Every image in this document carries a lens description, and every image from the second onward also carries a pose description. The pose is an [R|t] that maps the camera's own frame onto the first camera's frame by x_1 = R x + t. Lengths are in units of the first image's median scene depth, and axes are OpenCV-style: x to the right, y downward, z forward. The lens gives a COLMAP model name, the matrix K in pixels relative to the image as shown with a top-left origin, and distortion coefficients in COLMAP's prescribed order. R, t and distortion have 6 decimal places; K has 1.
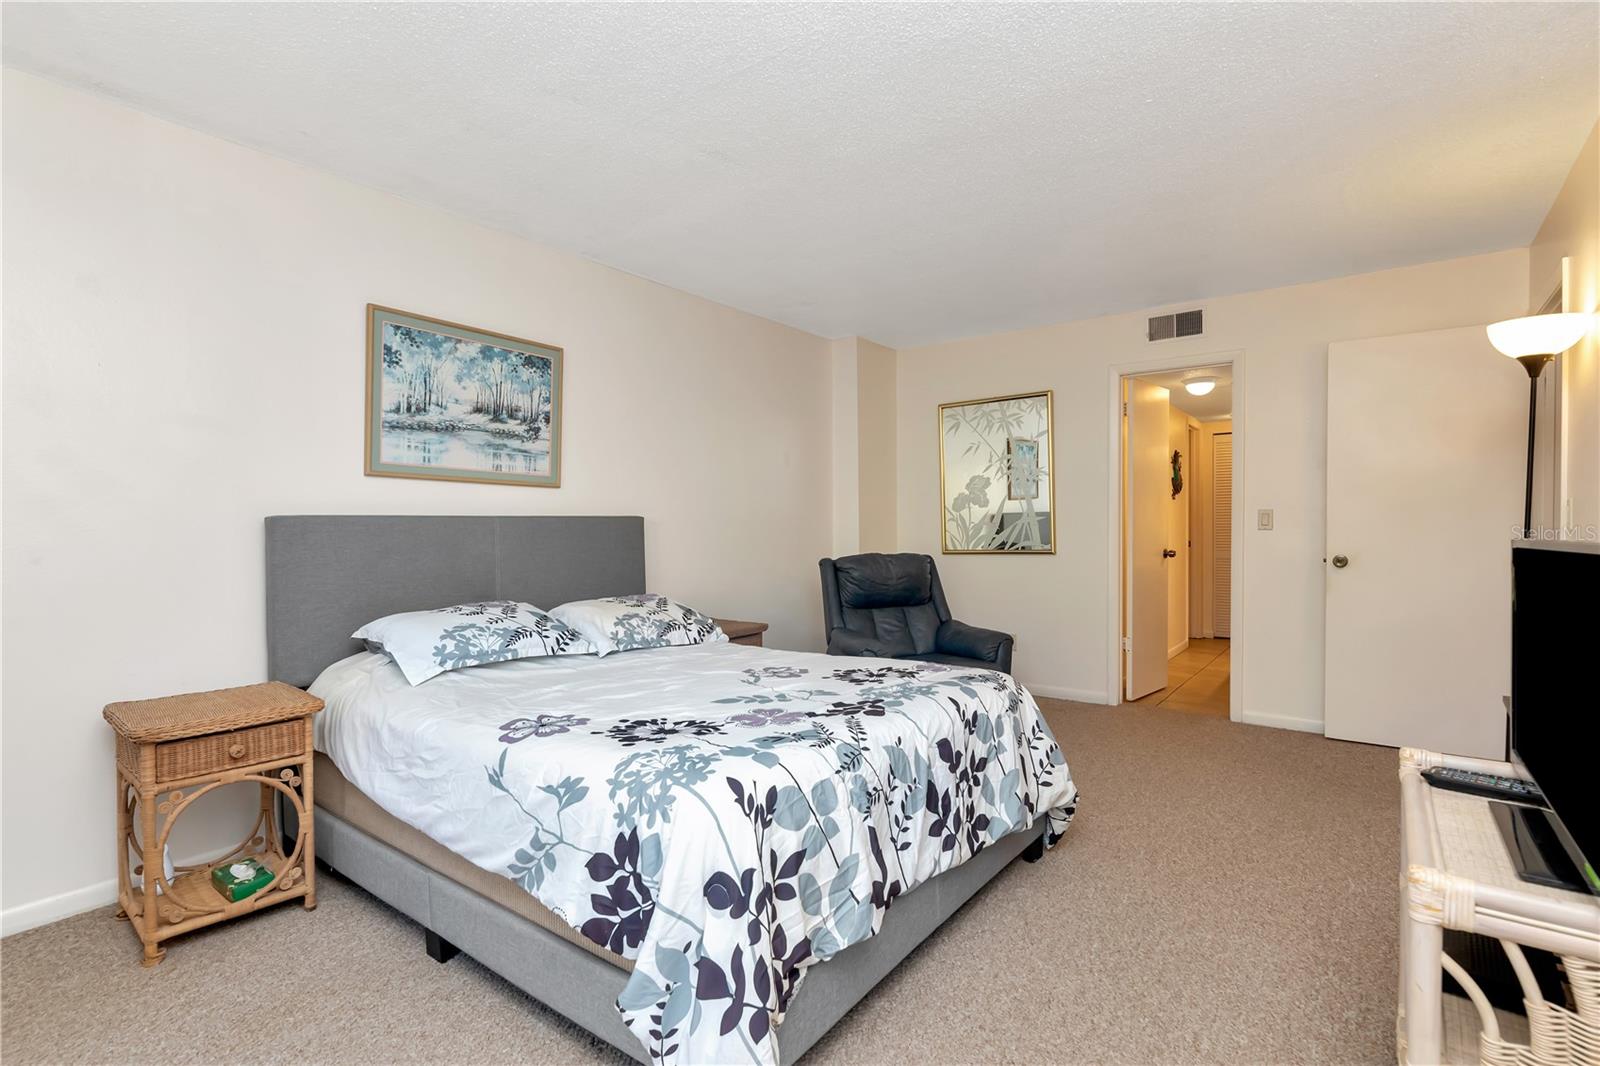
lens RADIAL K [[768.7, 0, 800.0], [0, 768.7, 533.0], [0, 0, 1]] dist [-0.001688, 0.000556]
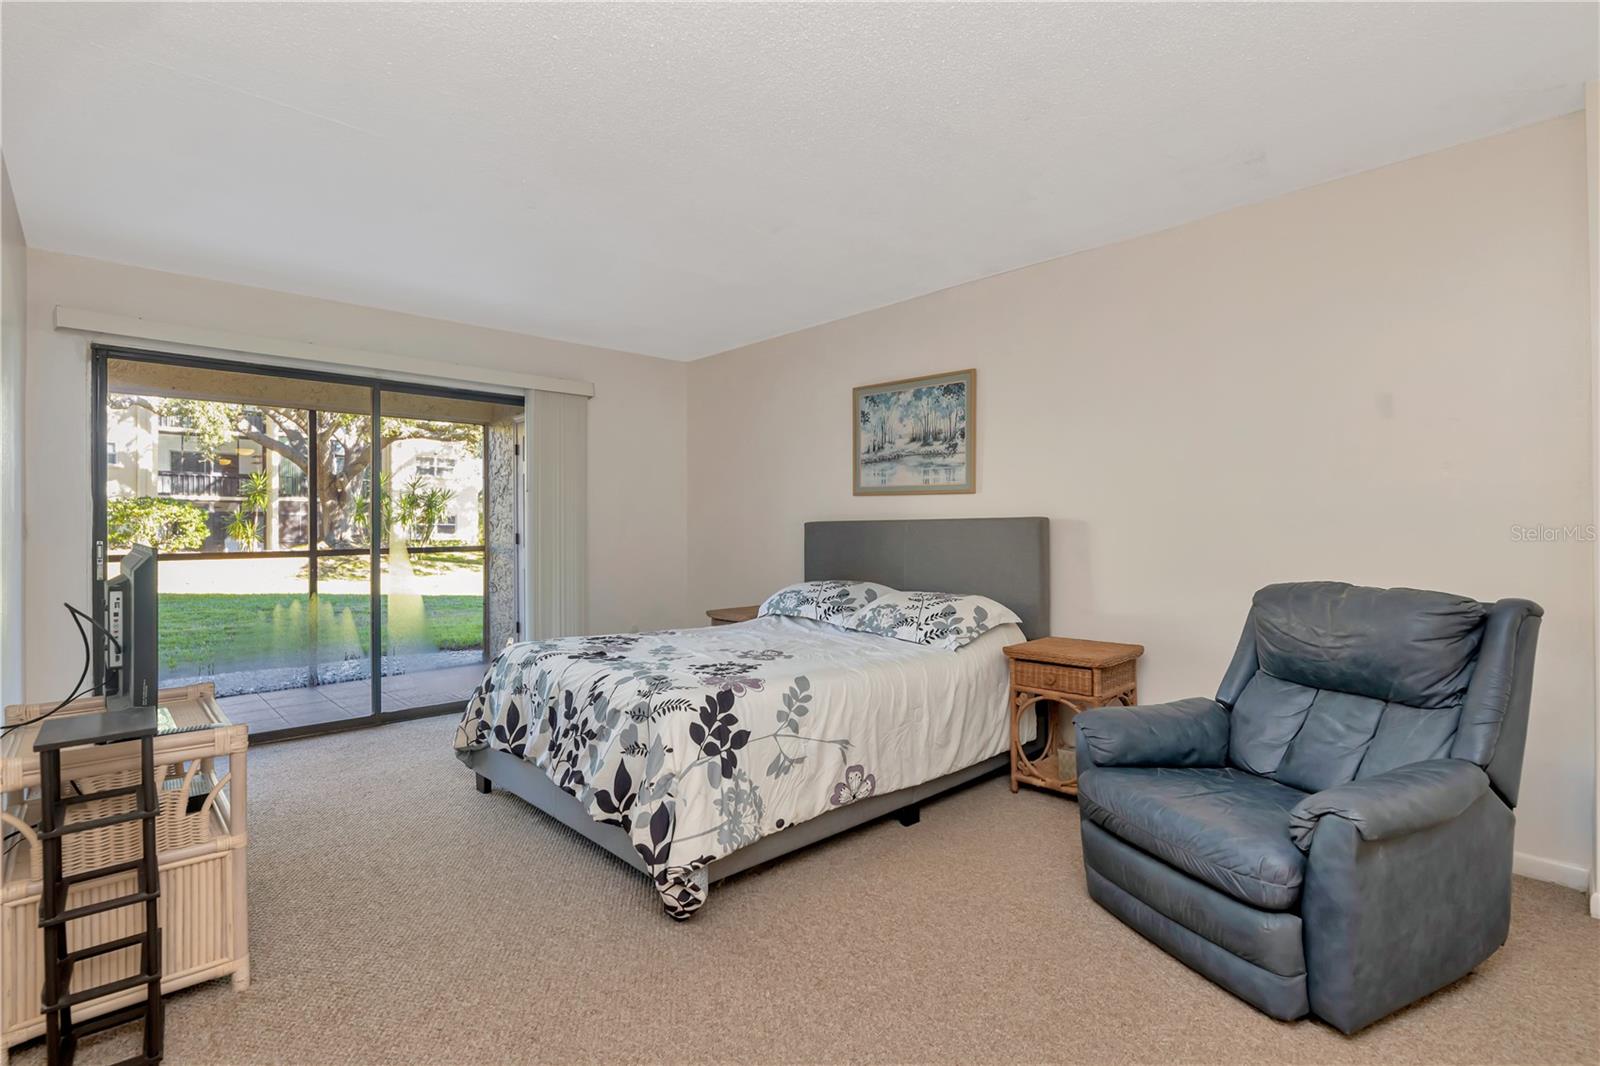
lens RADIAL K [[764.5, 0, 800.9], [0, 764.5, 528.0], [0, 0, 1]] dist [0.000243, 0.000057]
pose [[-0.174898, 0.007874, -0.984555, 0.997839], [-0.003369, 0.999957, 0.008596, -0.020381], [0.984581, 0.004820, -0.174864, 1.137644]]
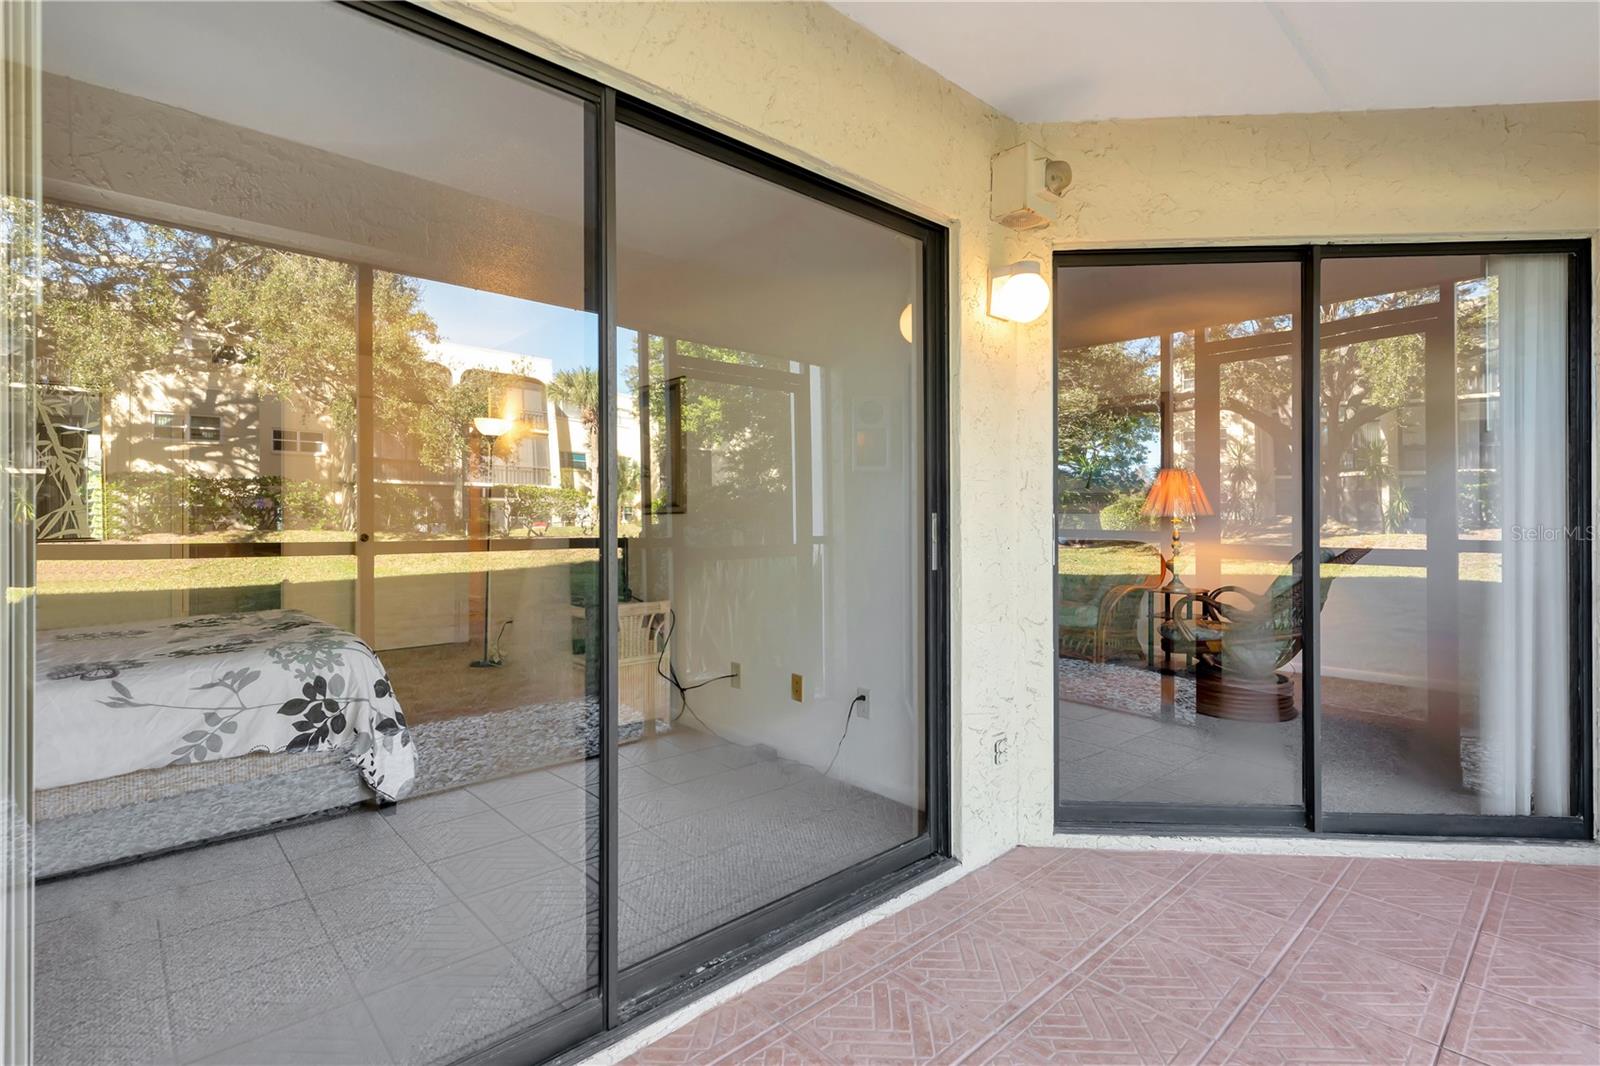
lens RADIAL K [[764.5, 0, 800.9], [0, 764.5, 528.0], [0, 0, 1]] dist [0.000243, 0.000057]
pose [[0.165354, -0.006067, 0.986216, -0.860007], [0.004779, 0.999974, 0.005351, 0.020457], [-0.986223, 0.003829, 0.165379, -0.183194]]
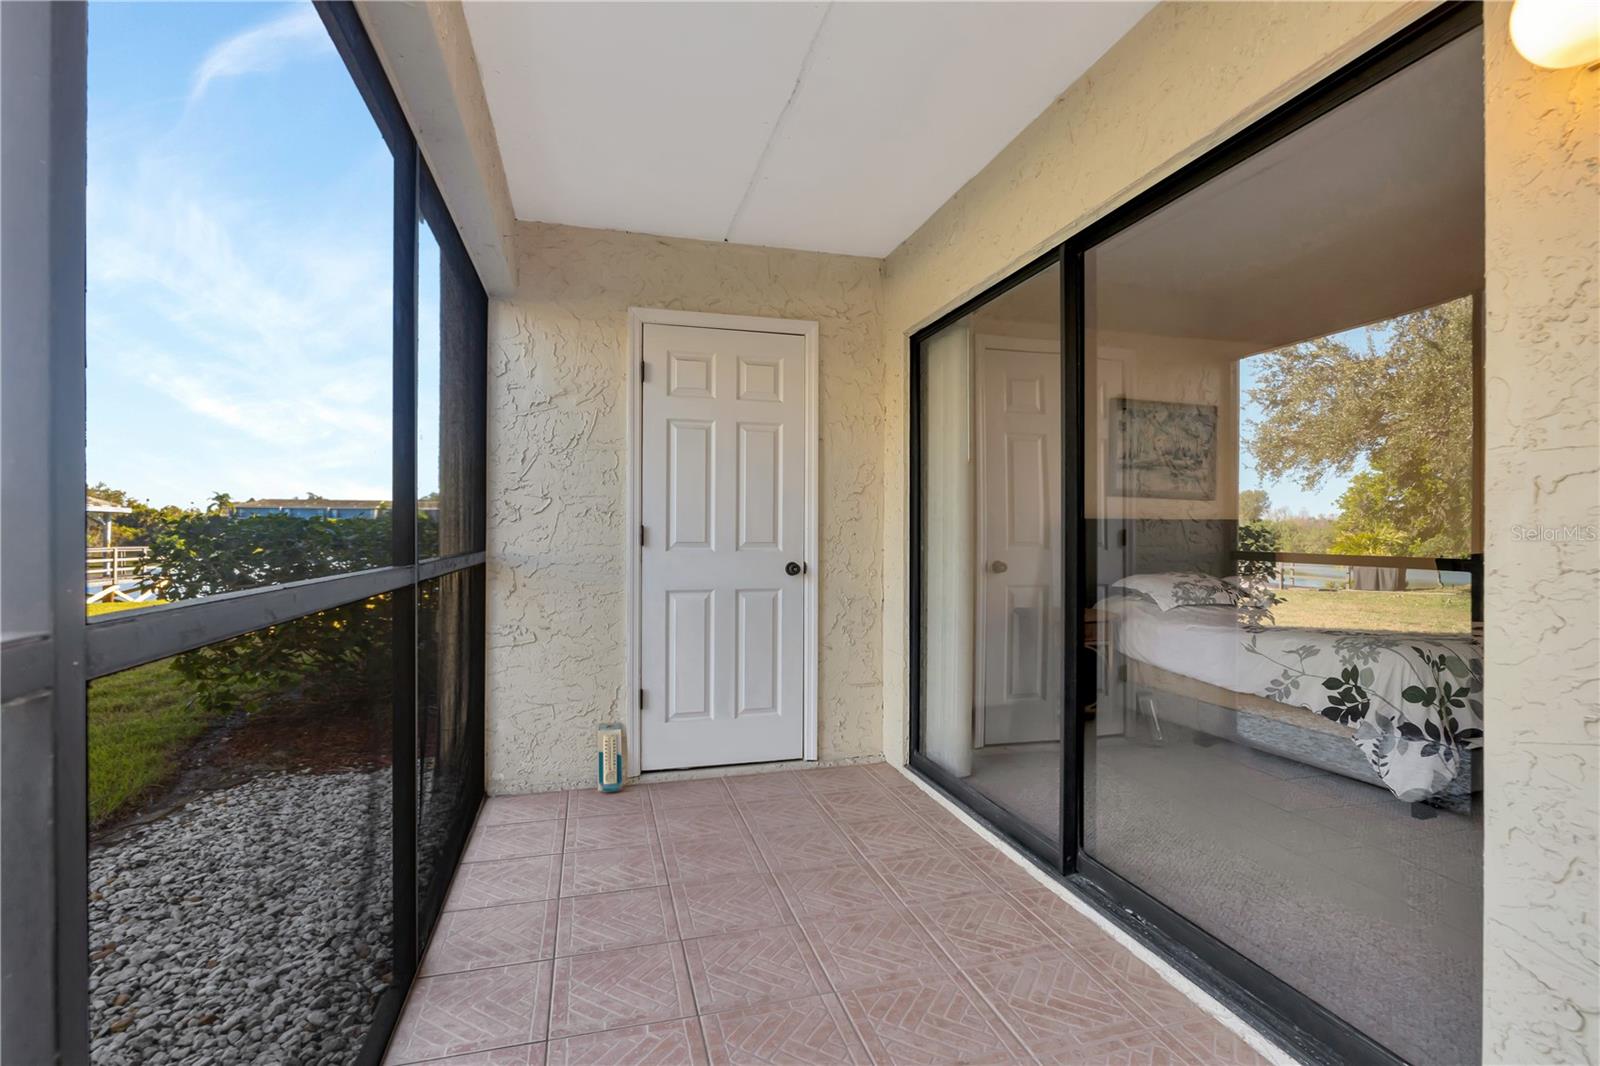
lens RADIAL K [[757.7, 0, 800.0], [0, 757.7, 533.0], [0, 0, 1]] dist [-0.035232, 0.043255]
pose [[0.799132, 0.002216, -0.601151, -0.093423], [-0.006274, 0.999969, -0.004653, 0.019668], [0.601122, 0.007490, 0.799122, -0.768512]]
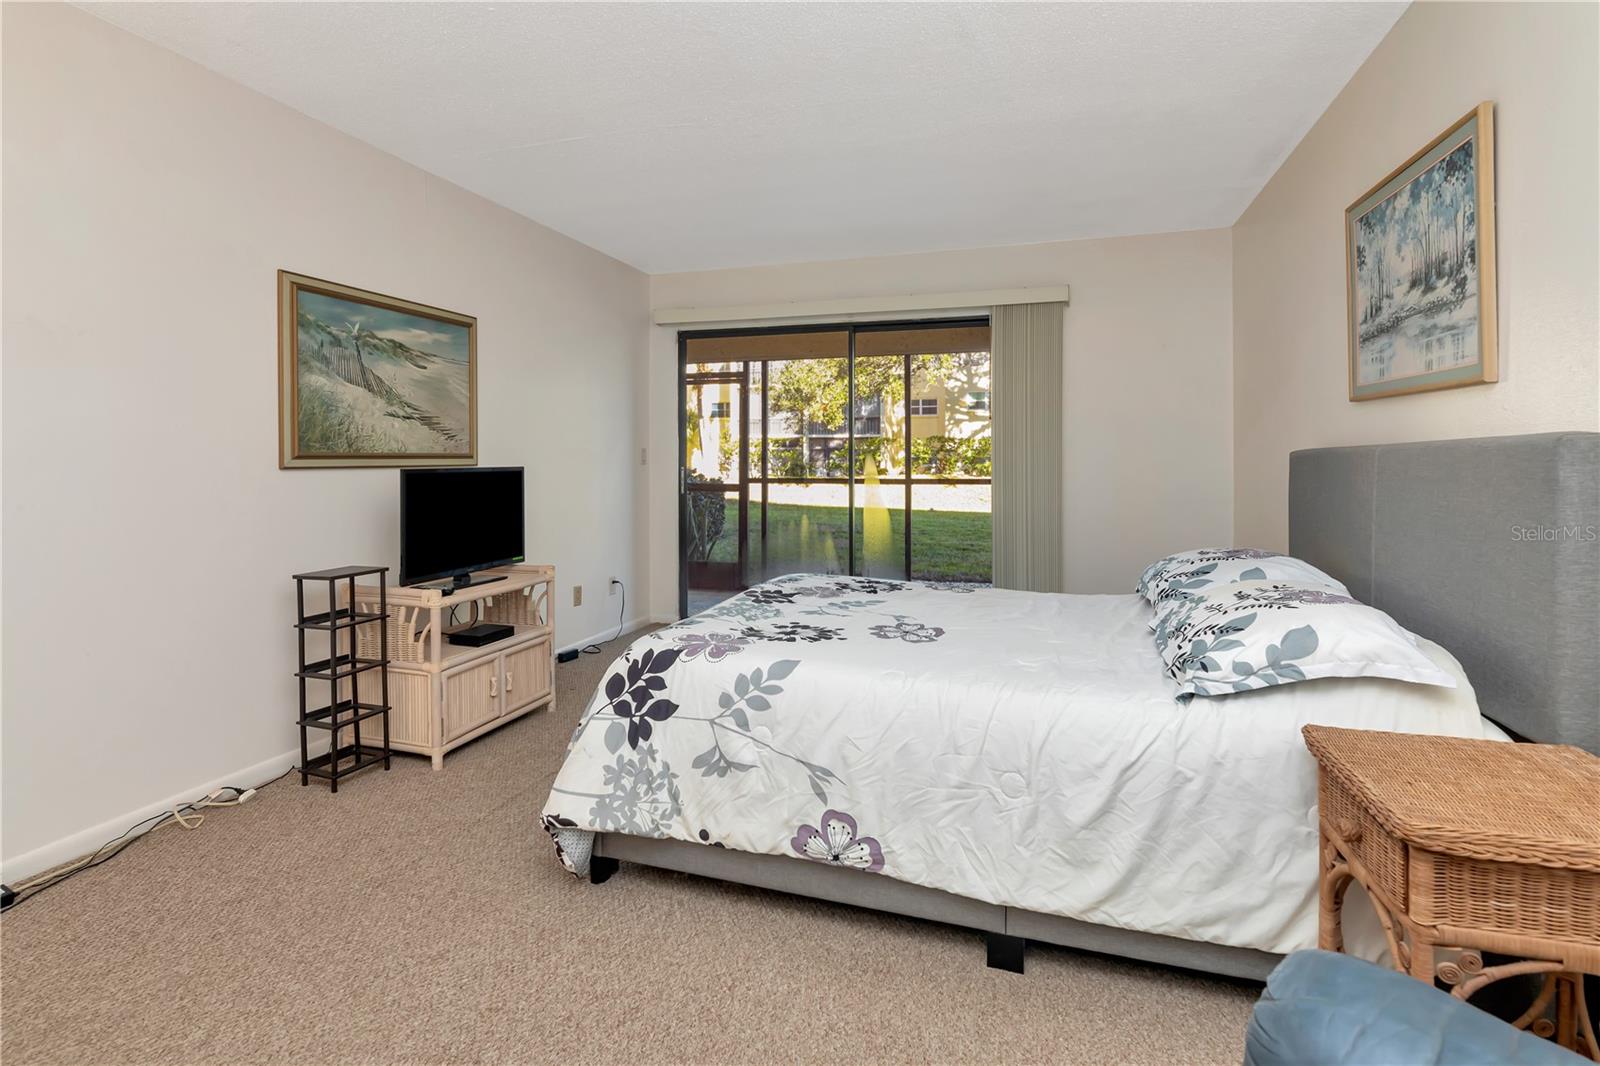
lens RADIAL K [[783.2, 0, 762.1], [0, 783.2, 459.8], [0, 0, 1]] dist [-0.001009, 0.000042]
pose [[-0.954232, 0.004337, -0.299035, 0.346401], [0.002032, 0.999966, 0.008018, -0.016660], [0.299060, 0.007043, -0.954208, 1.613503]]
